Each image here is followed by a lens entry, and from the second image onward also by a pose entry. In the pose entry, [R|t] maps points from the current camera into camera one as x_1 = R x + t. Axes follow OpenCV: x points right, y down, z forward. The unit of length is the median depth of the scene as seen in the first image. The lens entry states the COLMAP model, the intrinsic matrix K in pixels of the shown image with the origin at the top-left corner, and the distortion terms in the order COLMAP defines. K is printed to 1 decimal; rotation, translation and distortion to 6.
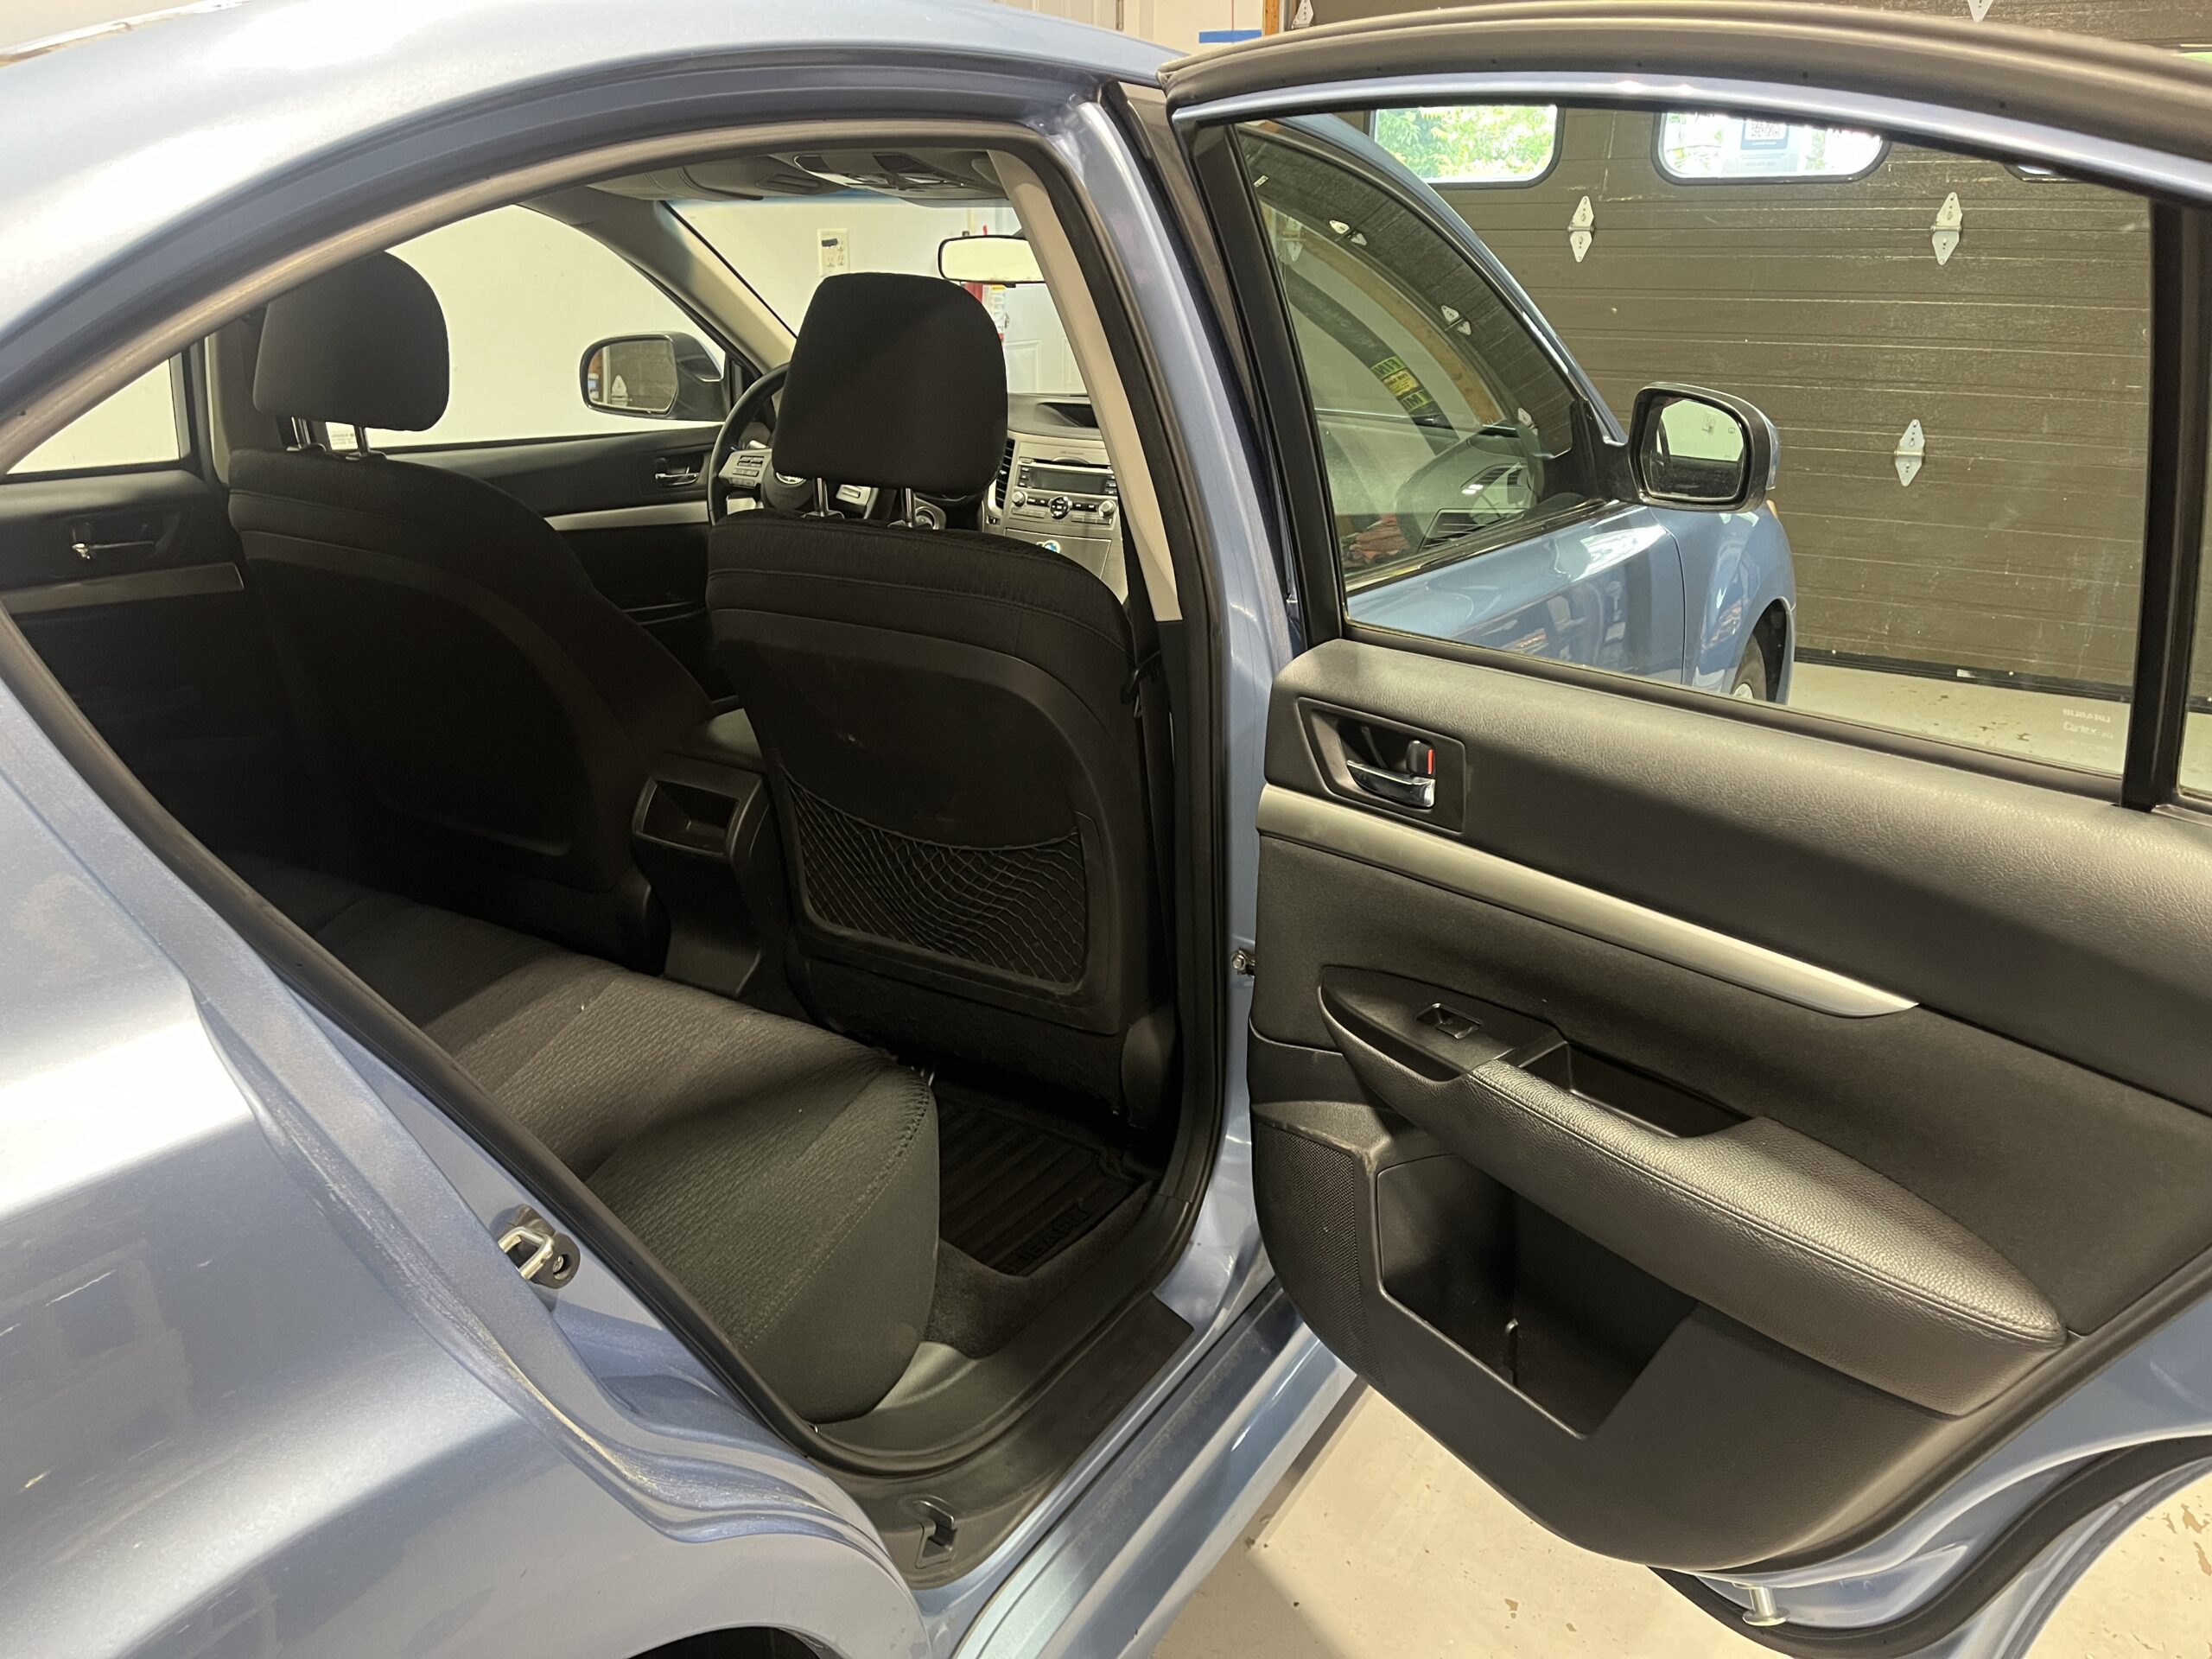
lens RADIAL K [[1691.1, 0, 1095.3], [0, 1691.1, 841.7], [0, 0, 1]] dist [0.092967, -0.128202]
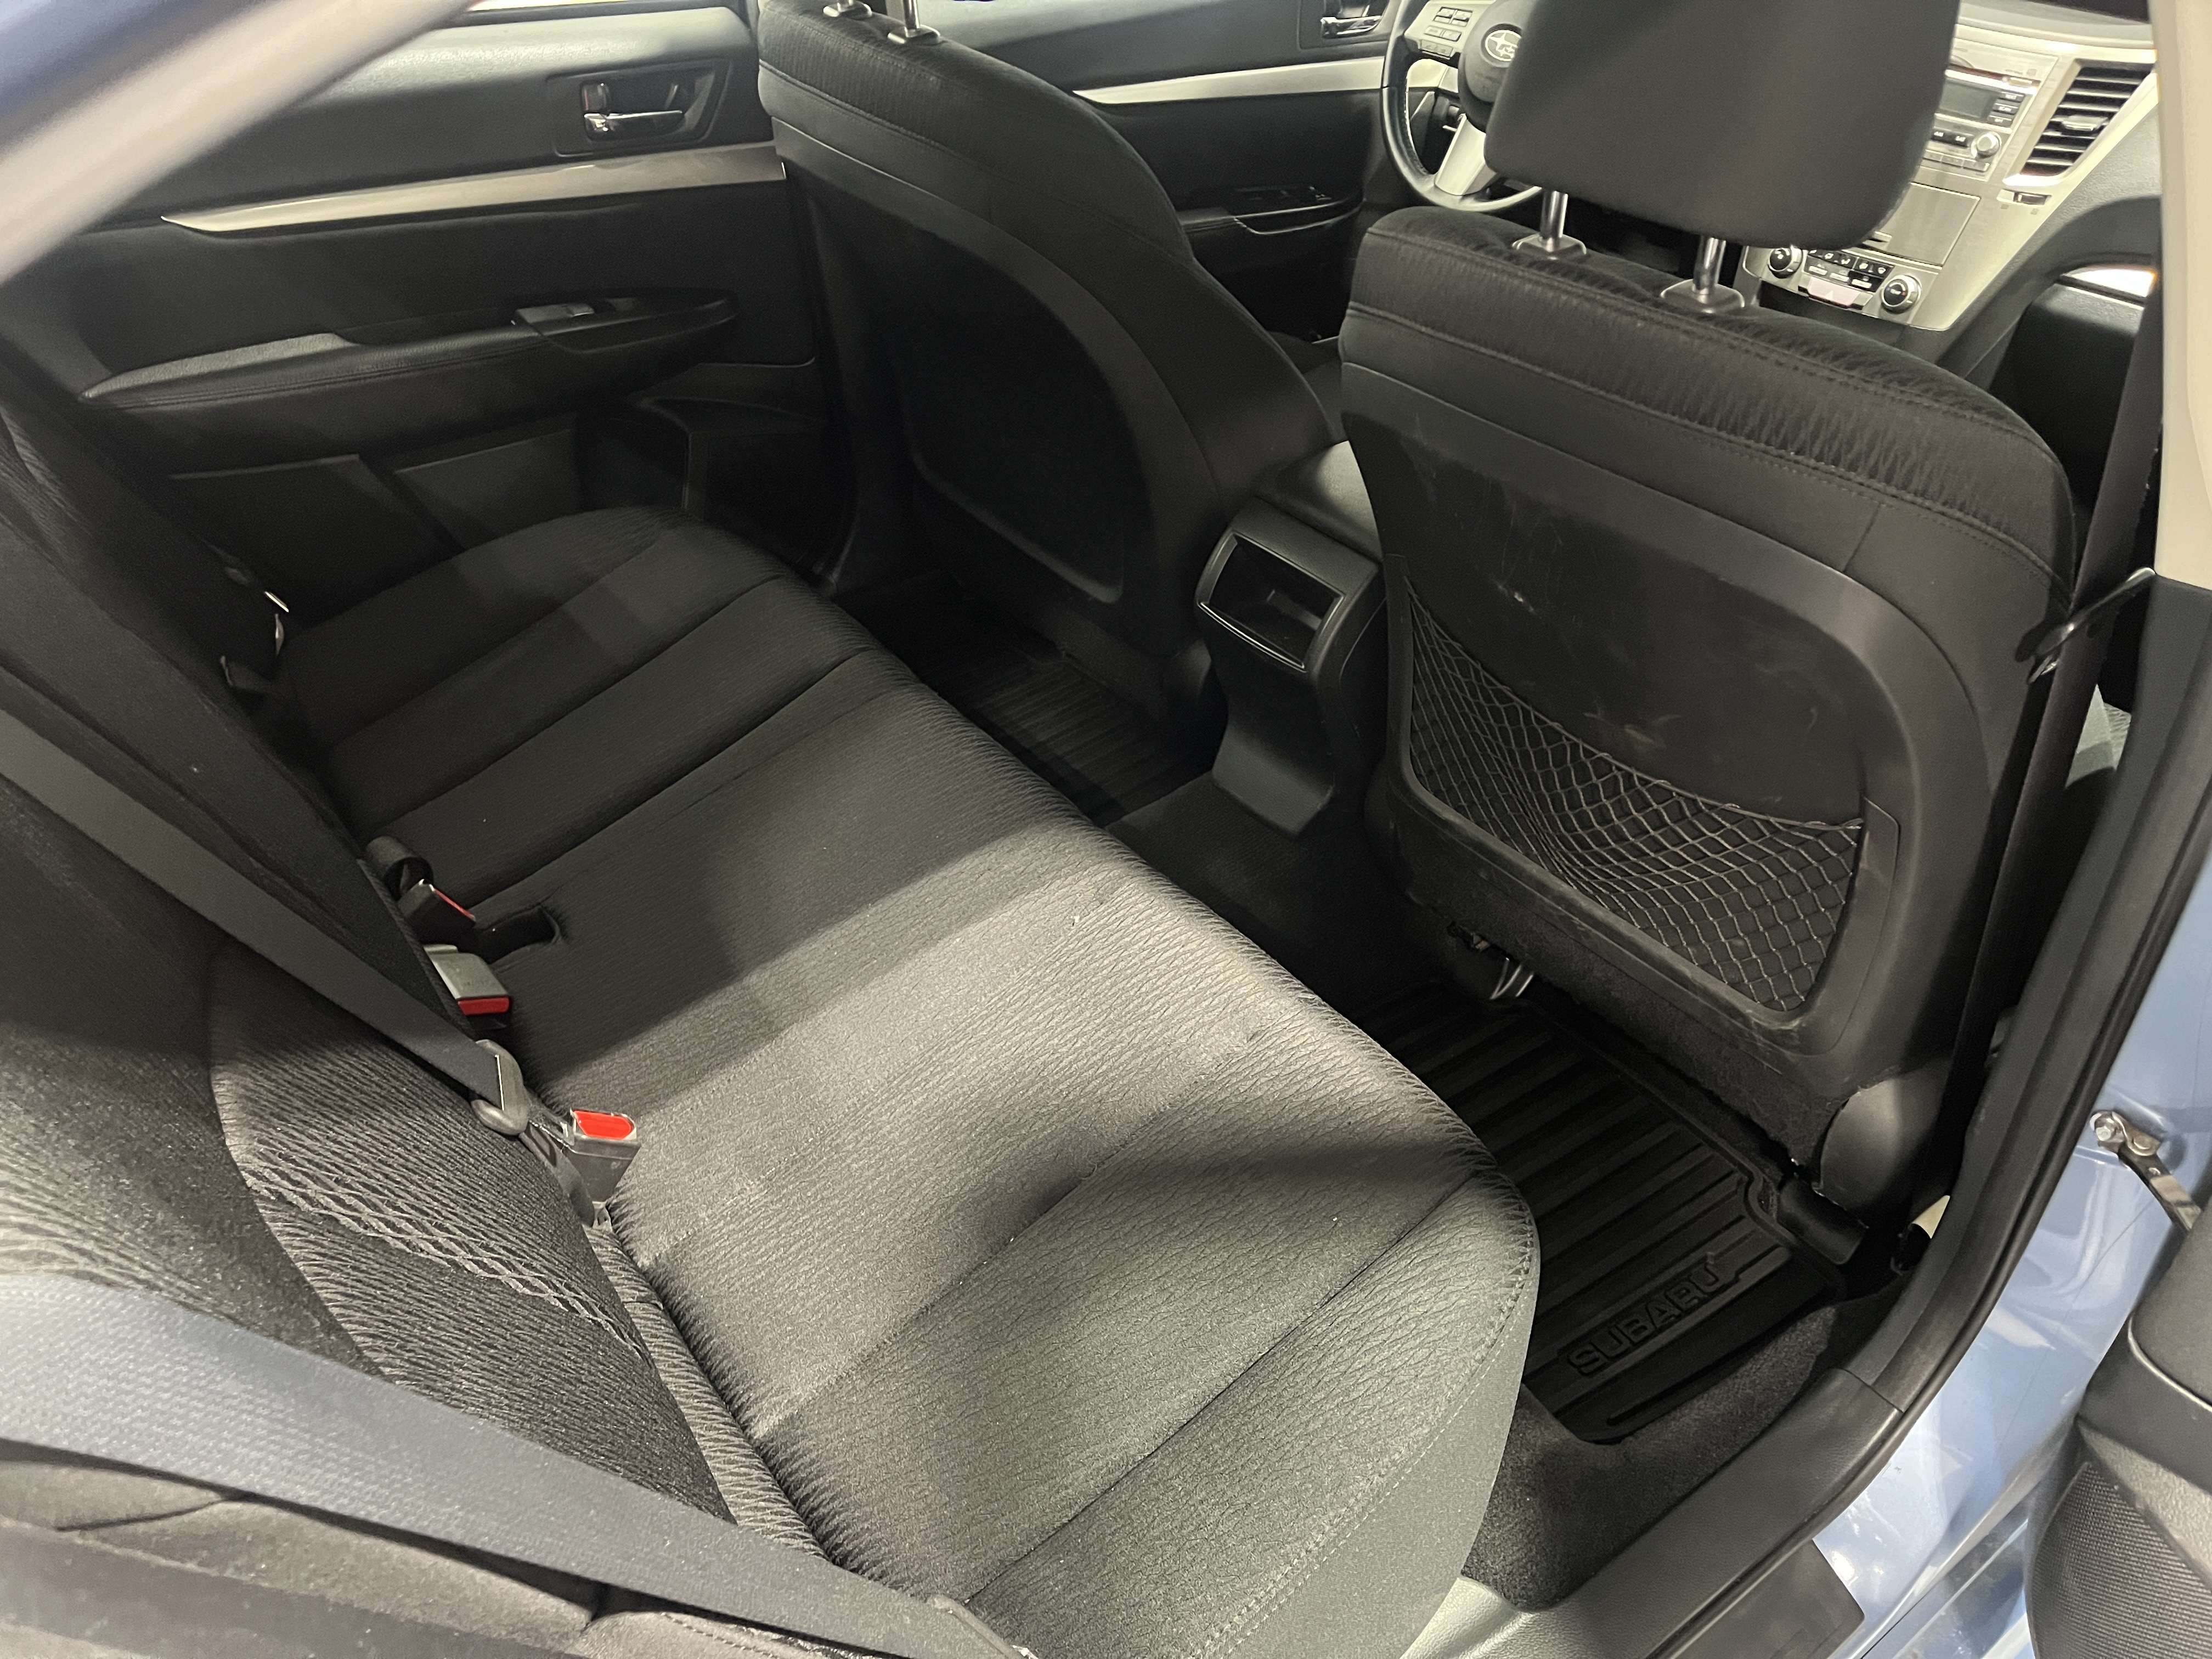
lens RADIAL K [[1691.1, 0, 1095.3], [0, 1691.1, 841.7], [0, 0, 1]] dist [0.092967, -0.128202]
pose [[0.929093, 0.221557, -0.296141, -0.076581], [-0.128344, 0.944095, 0.303664, -0.140581], [0.346864, -0.244124, 0.905588, 0.316050]]
